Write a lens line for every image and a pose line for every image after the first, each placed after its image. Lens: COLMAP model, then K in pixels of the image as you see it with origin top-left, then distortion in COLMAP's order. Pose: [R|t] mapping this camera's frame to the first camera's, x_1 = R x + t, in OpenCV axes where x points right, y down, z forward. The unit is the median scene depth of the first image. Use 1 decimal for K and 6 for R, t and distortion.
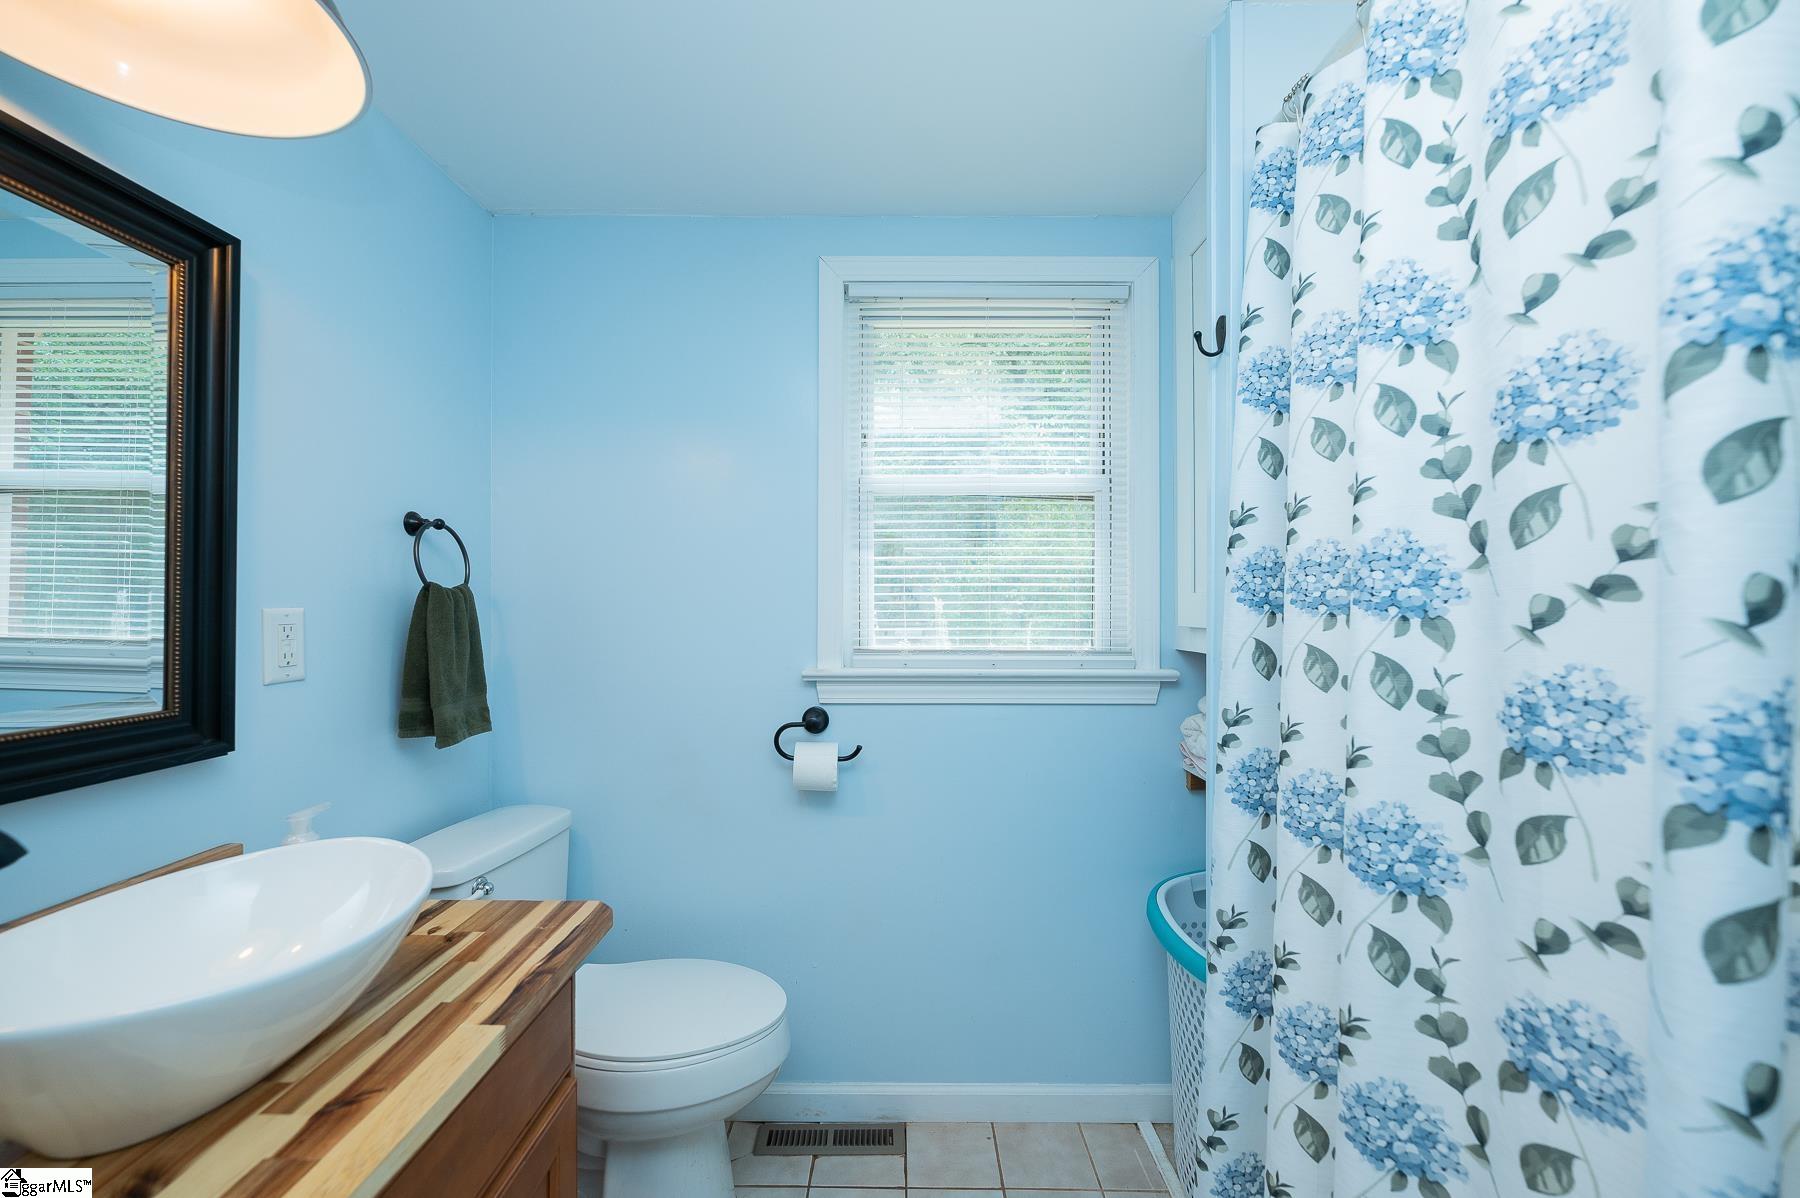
lens RADIAL K [[706.3, 0, 900.0], [0, 706.3, 599.0], [0, 0, 1]] dist [-0.002714, -0.000133]
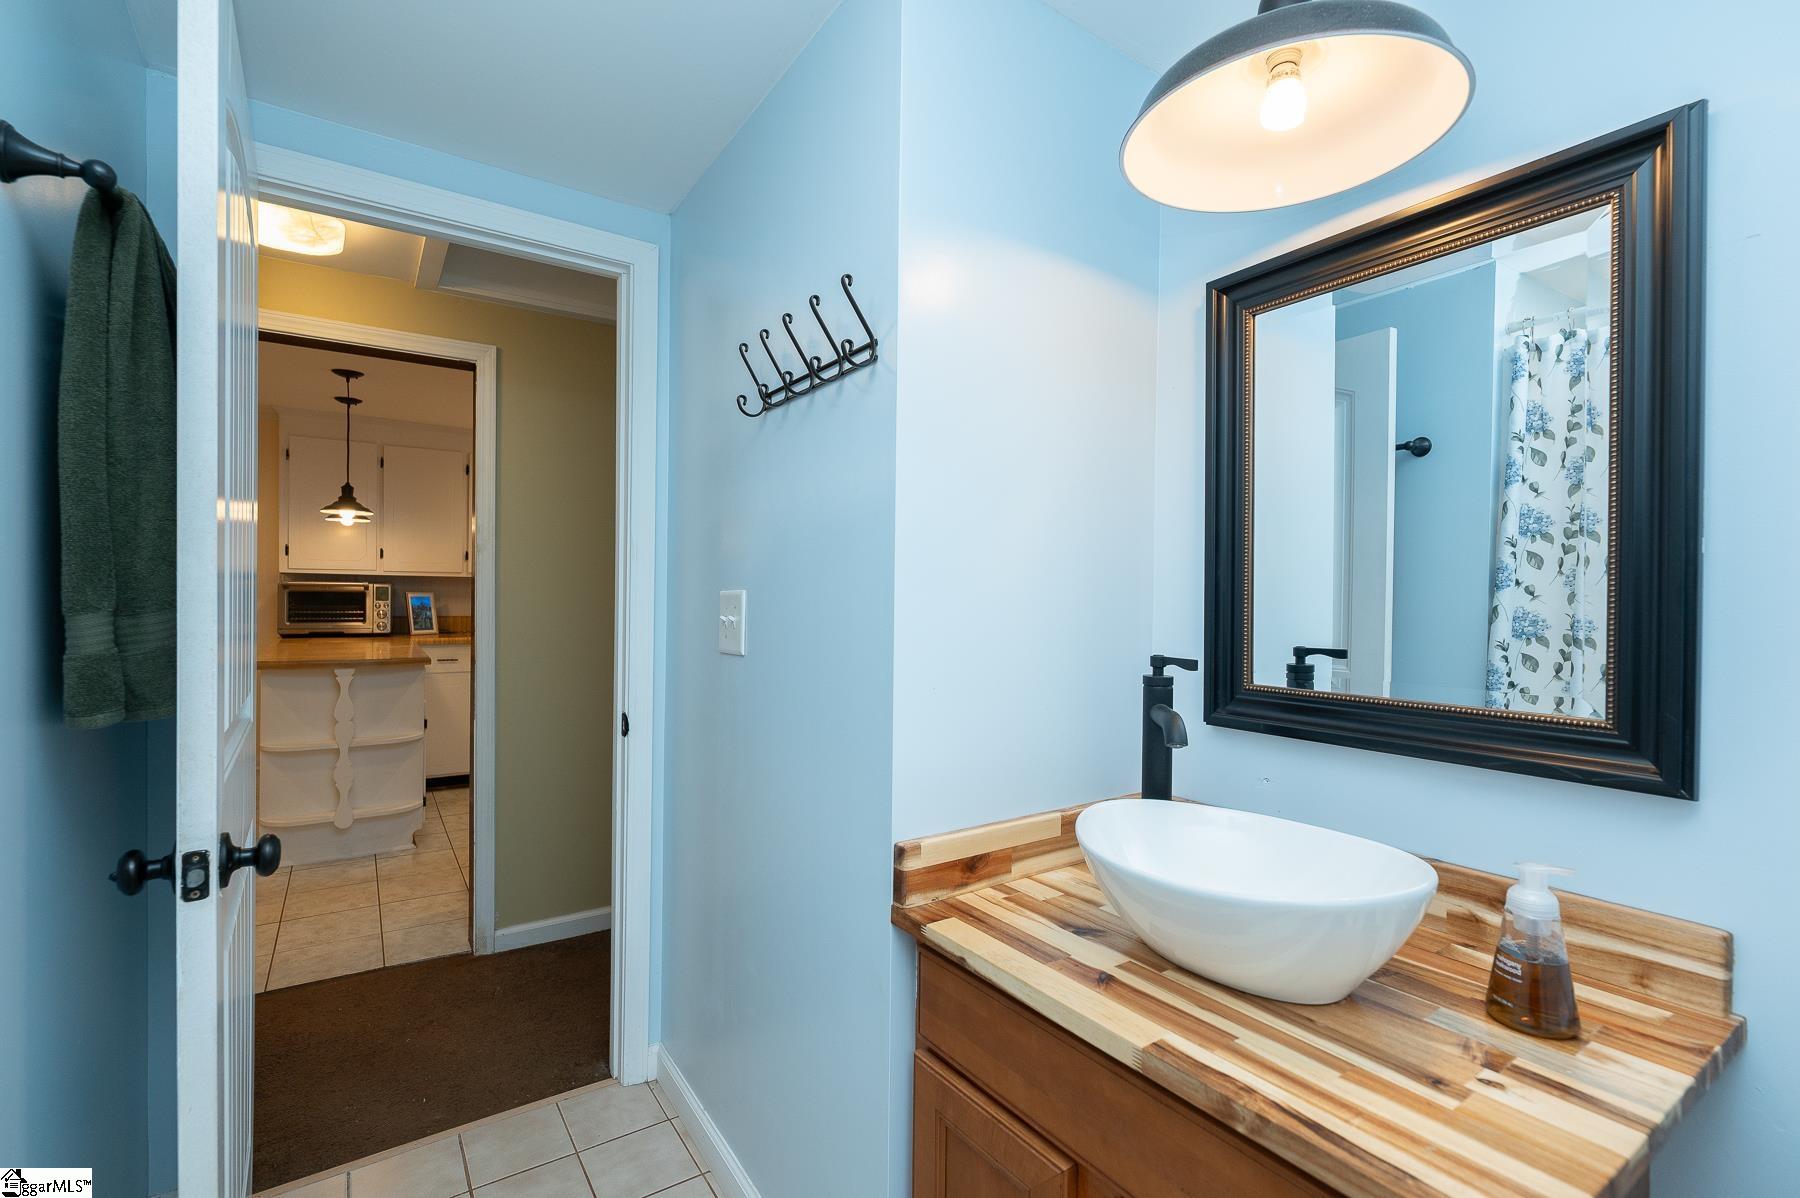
lens RADIAL K [[797.9, 0, 900.0], [0, 797.9, 599.0], [0, 0, 1]] dist [-0.000570, 0.000001]
pose [[-0.818663, -0.011946, -0.574149, 0.259661], [-0.013172, 0.999911, -0.002022, 0.023630], [0.574122, 0.005907, -0.818748, 1.439259]]
